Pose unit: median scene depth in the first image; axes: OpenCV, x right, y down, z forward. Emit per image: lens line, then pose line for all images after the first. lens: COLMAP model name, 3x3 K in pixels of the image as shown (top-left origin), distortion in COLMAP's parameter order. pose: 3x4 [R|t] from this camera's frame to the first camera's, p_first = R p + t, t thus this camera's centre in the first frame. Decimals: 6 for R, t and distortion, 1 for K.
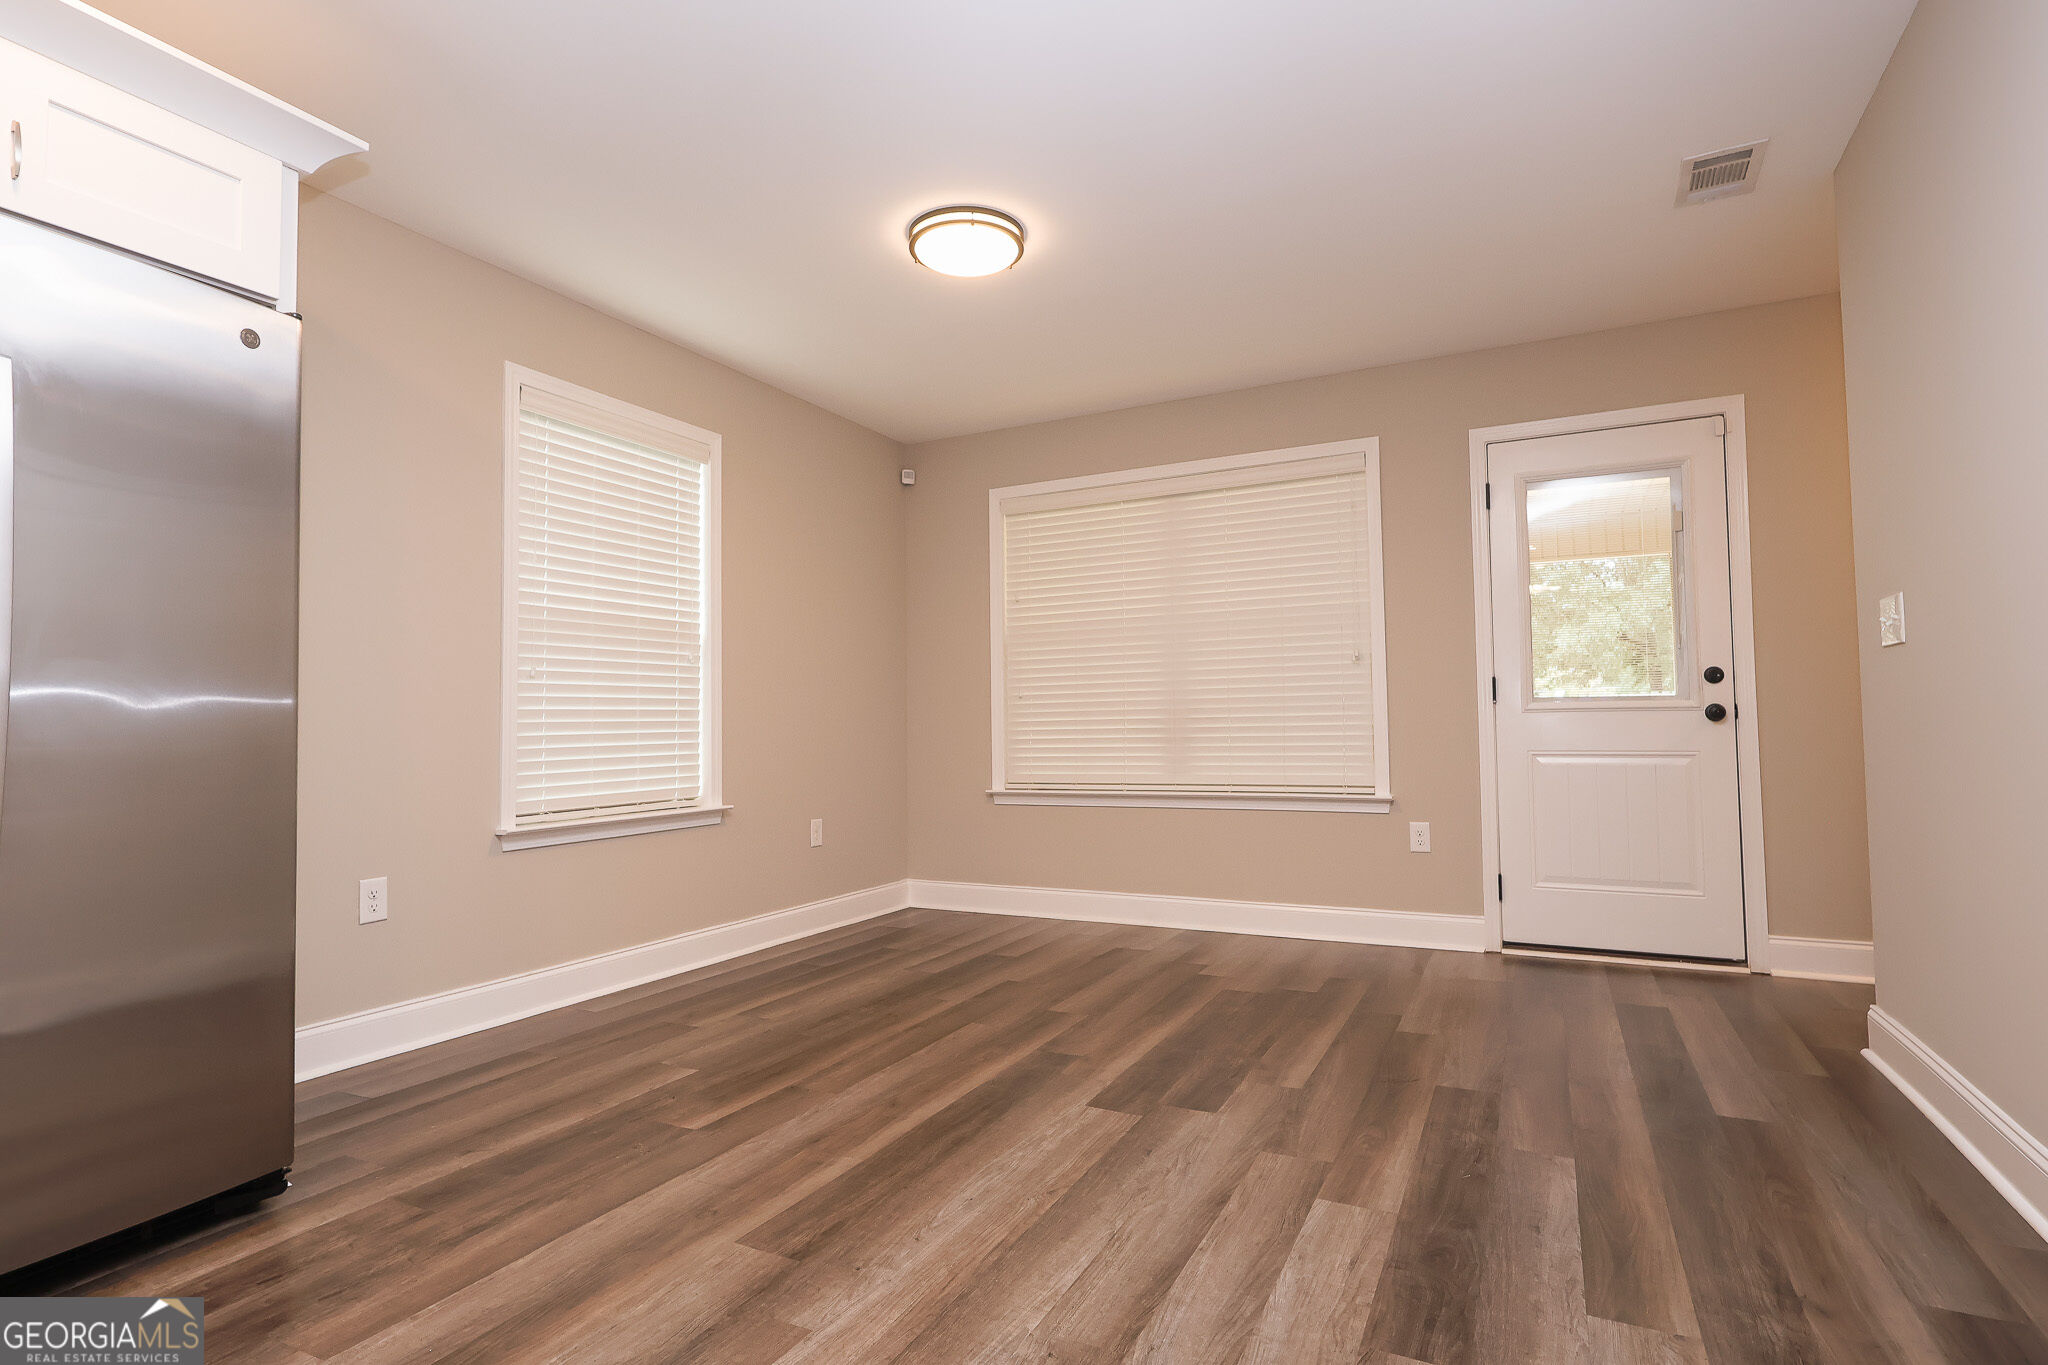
lens RADIAL K [[1042.5, 0, 1026.6], [0, 1042.5, 681.3], [0, 0, 1]] dist [-0.000414, -0.000153]
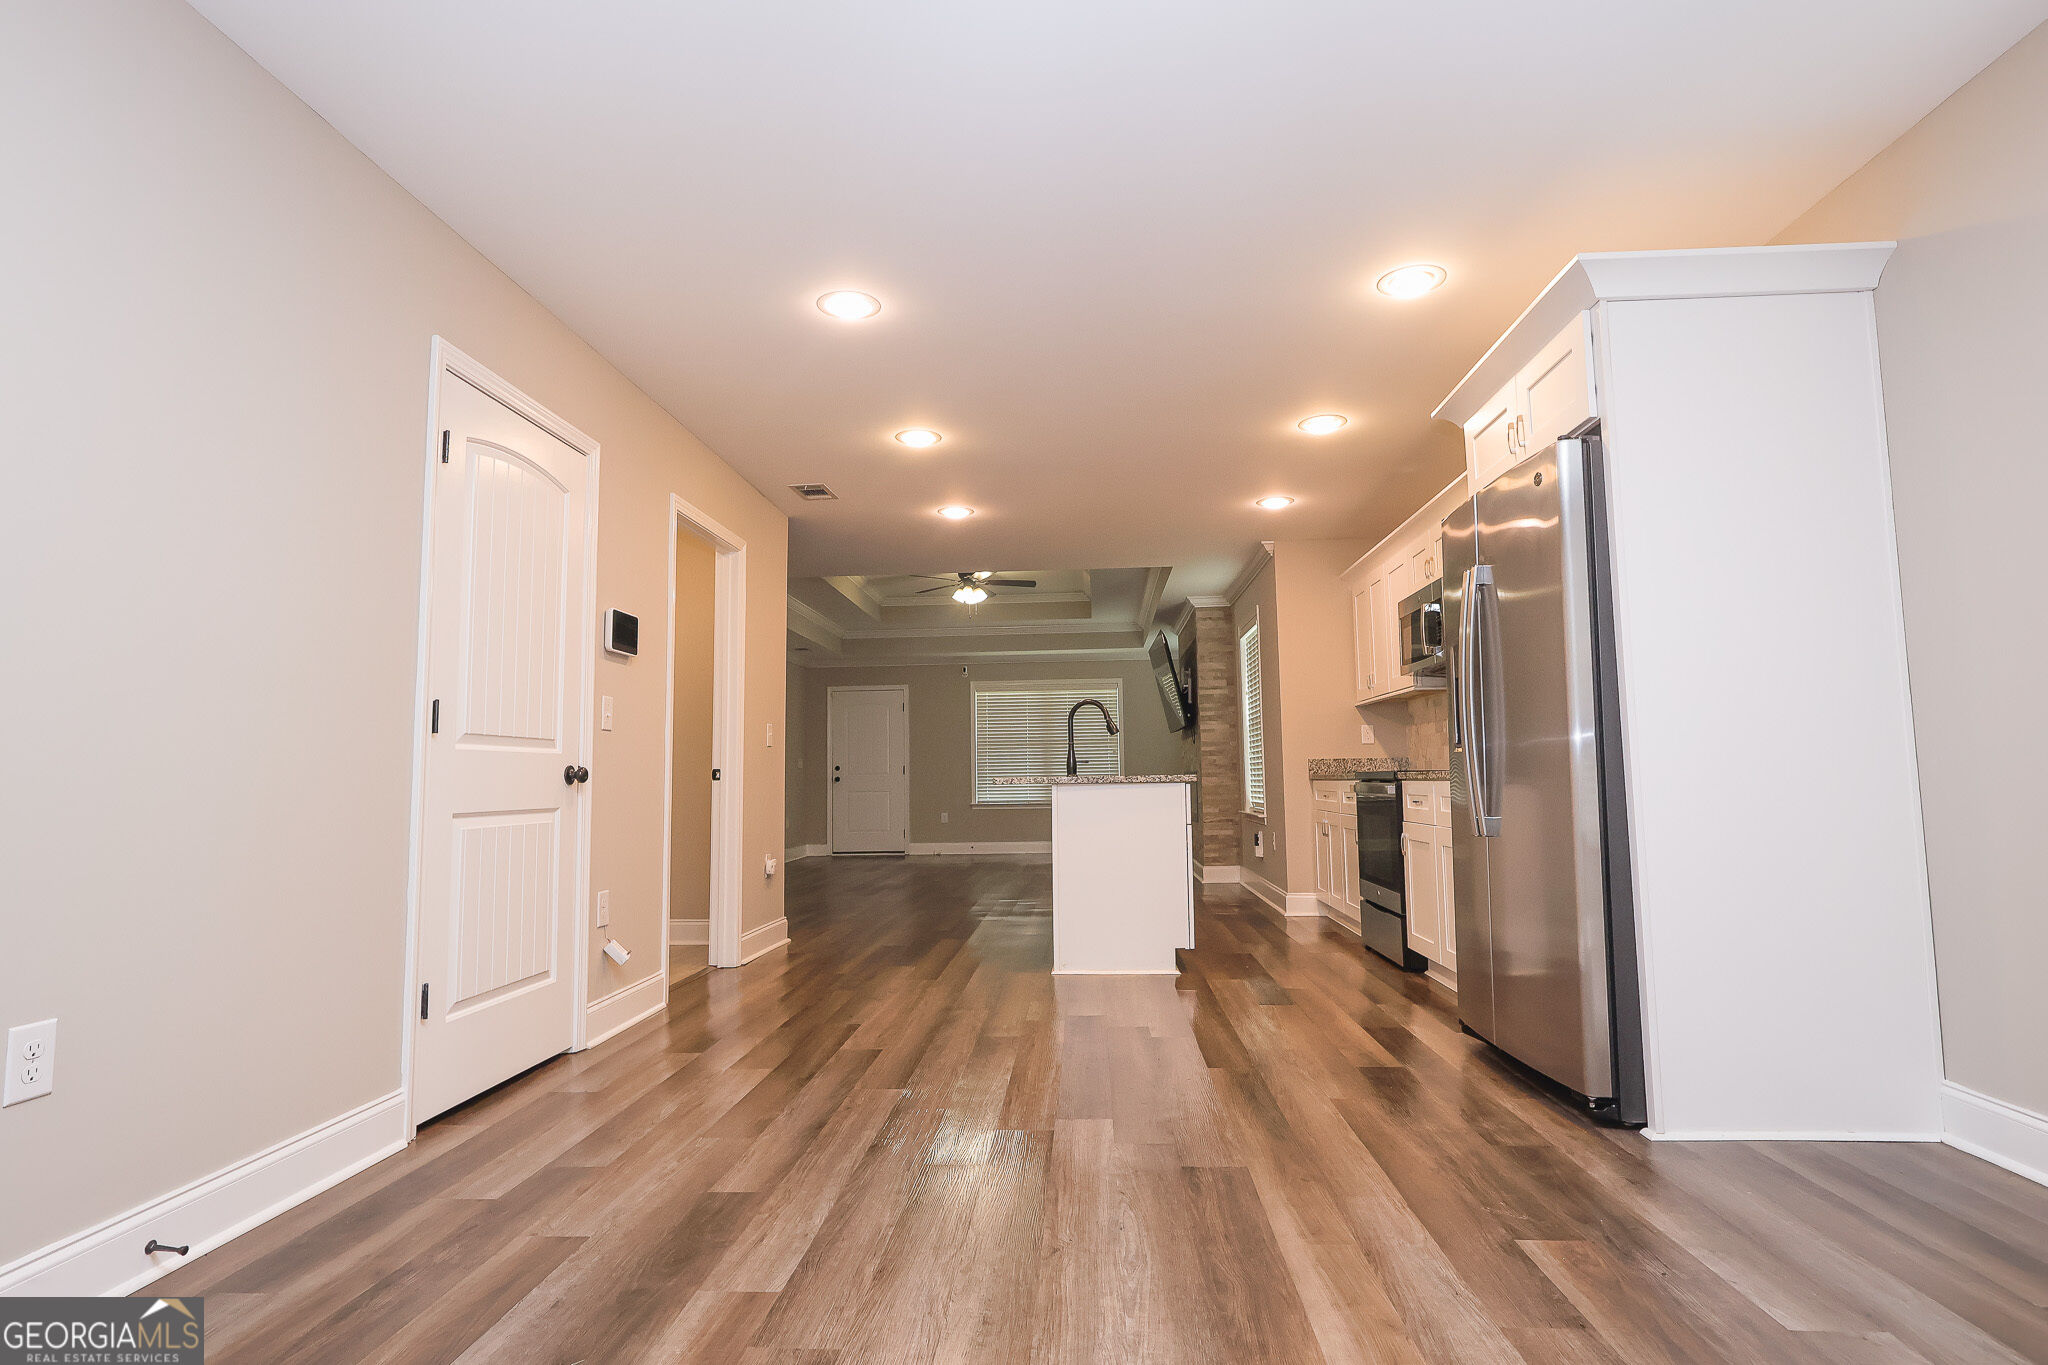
lens RADIAL K [[1042.5, 0, 1026.6], [0, 1042.5, 681.3], [0, 0, 1]] dist [-0.000414, -0.000153]
pose [[-0.920606, -0.010416, -0.390353, 0.440965], [0.046086, 0.989760, -0.135100, 0.099532], [0.387763, -0.142364, -0.910699, 1.989001]]
